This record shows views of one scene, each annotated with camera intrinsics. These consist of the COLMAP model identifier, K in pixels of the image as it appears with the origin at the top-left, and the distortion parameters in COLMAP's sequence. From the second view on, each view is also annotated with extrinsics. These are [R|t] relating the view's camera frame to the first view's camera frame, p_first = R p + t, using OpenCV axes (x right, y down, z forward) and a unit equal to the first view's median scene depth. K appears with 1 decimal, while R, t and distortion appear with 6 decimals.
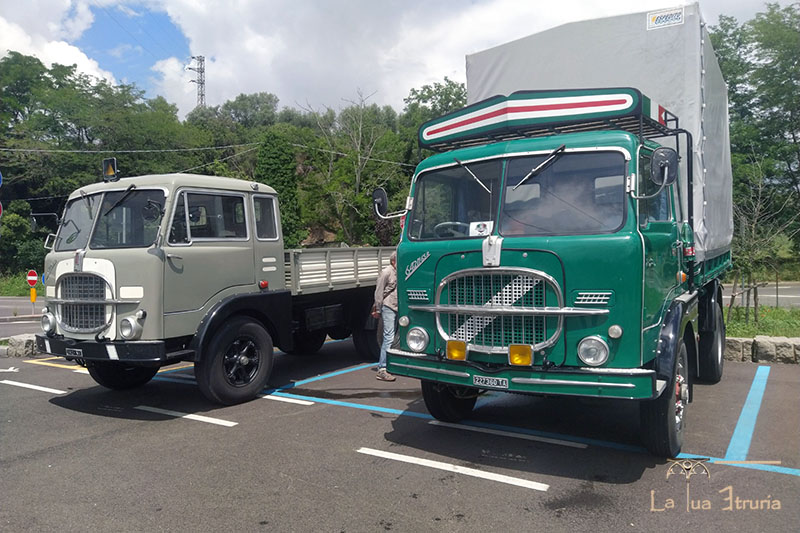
lens RADIAL K [[582.5, 0, 400.2], [0, 582.5, 286.4], [0, 0, 1]] dist [0.093483, -0.120575]
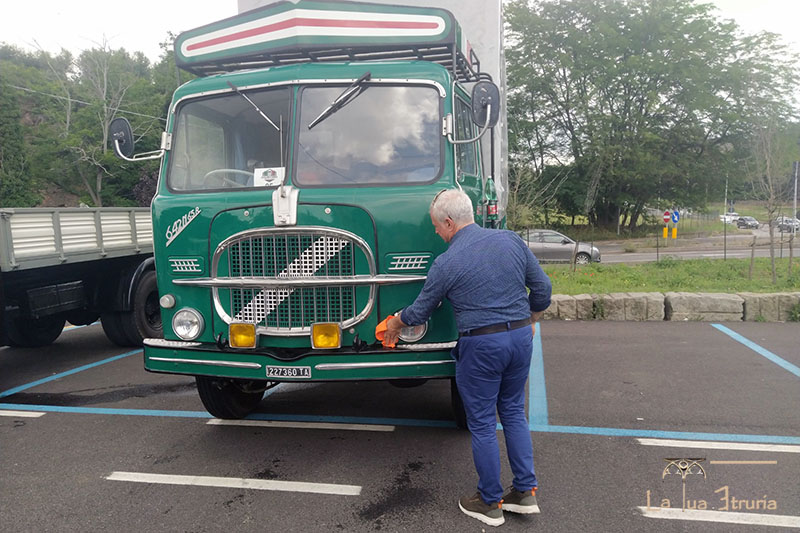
lens RADIAL K [[582.5, 0, 400.2], [0, 582.5, 286.4], [0, 0, 1]] dist [0.093483, -0.120575]
pose [[0.929331, -0.044301, 0.366582, 0.008856], [0.024922, 0.998038, 0.057431, 0.005297], [-0.368407, -0.044236, 0.928612, 0.209357]]
